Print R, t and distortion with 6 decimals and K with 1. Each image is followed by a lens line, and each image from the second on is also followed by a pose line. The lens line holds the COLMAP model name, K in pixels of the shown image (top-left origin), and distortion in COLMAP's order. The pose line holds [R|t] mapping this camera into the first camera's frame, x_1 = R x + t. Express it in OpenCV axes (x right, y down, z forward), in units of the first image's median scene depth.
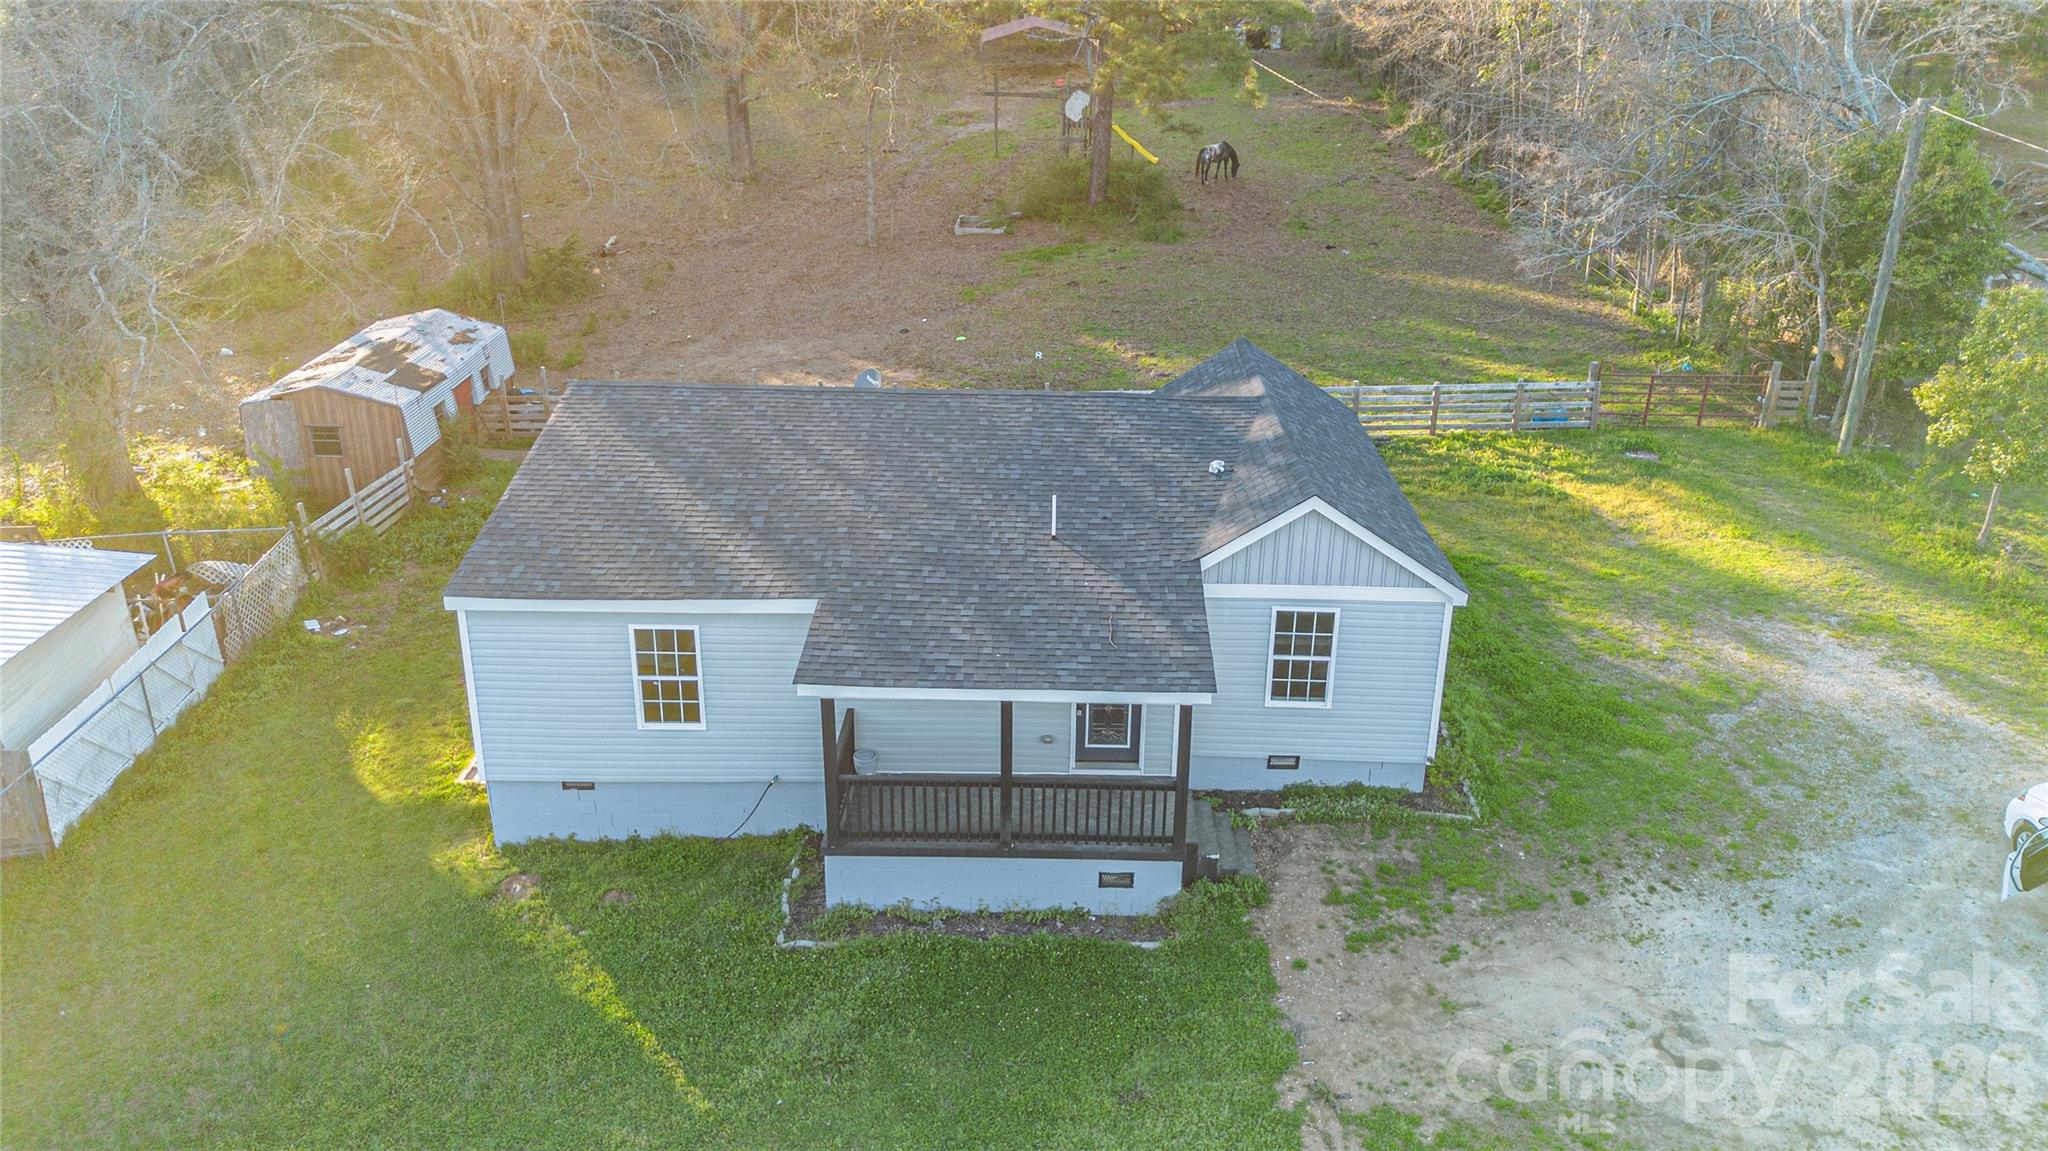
lens RADIAL K [[1562.4, 0, 1041.2], [0, 1562.4, 558.2], [0, 0, 1]] dist [0.042639, -0.011013]
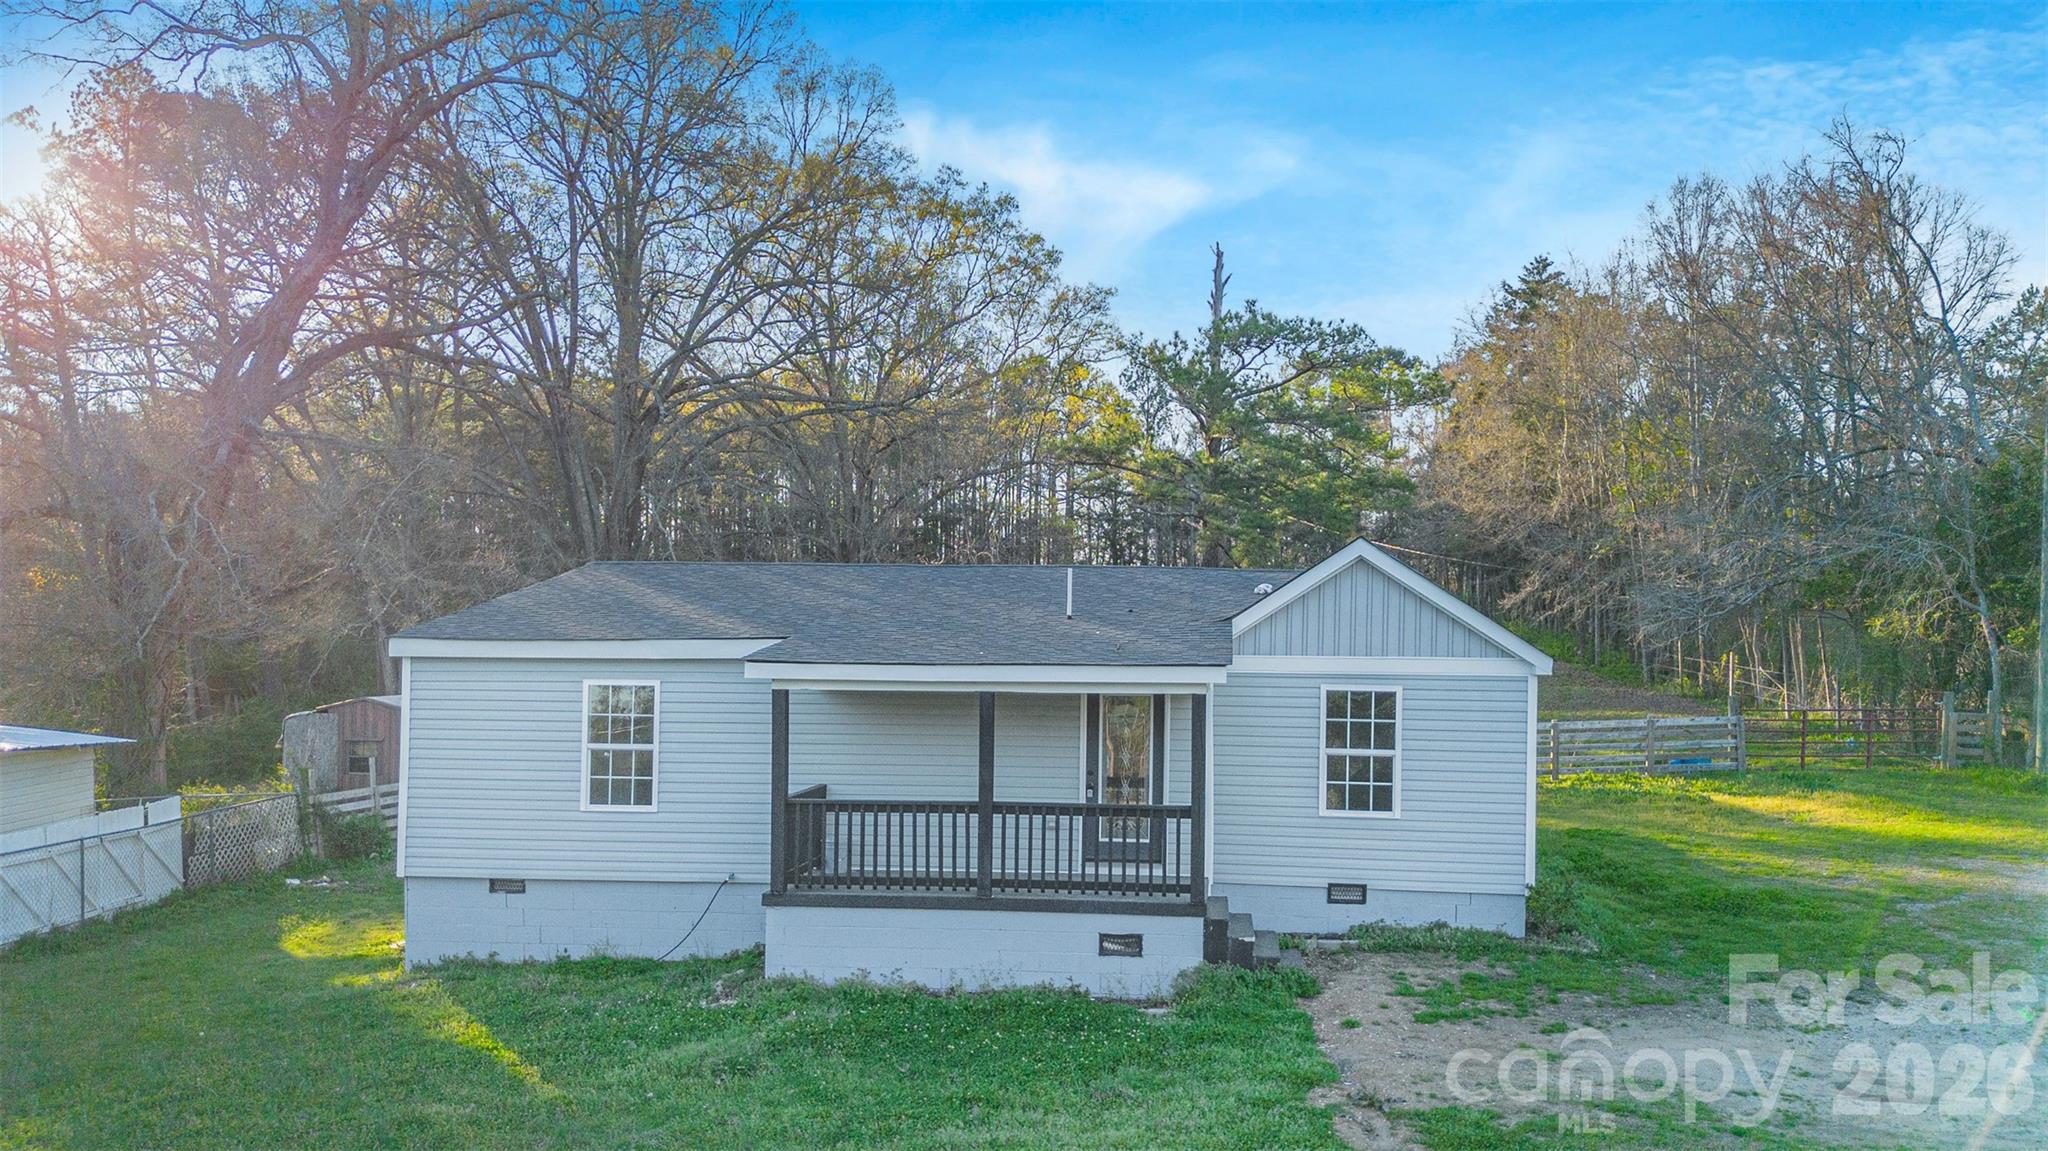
lens RADIAL K [[1623.2, 0, 1020.4], [0, 1623.2, 596.5], [0, 0, 1]] dist [0.018677, 0.017242]
pose [[0.994737, -0.000686, -0.102456, 0.076531], [-0.038920, 0.922493, -0.384046, 0.337466], [0.094778, 0.386013, 0.917612, 0.154825]]
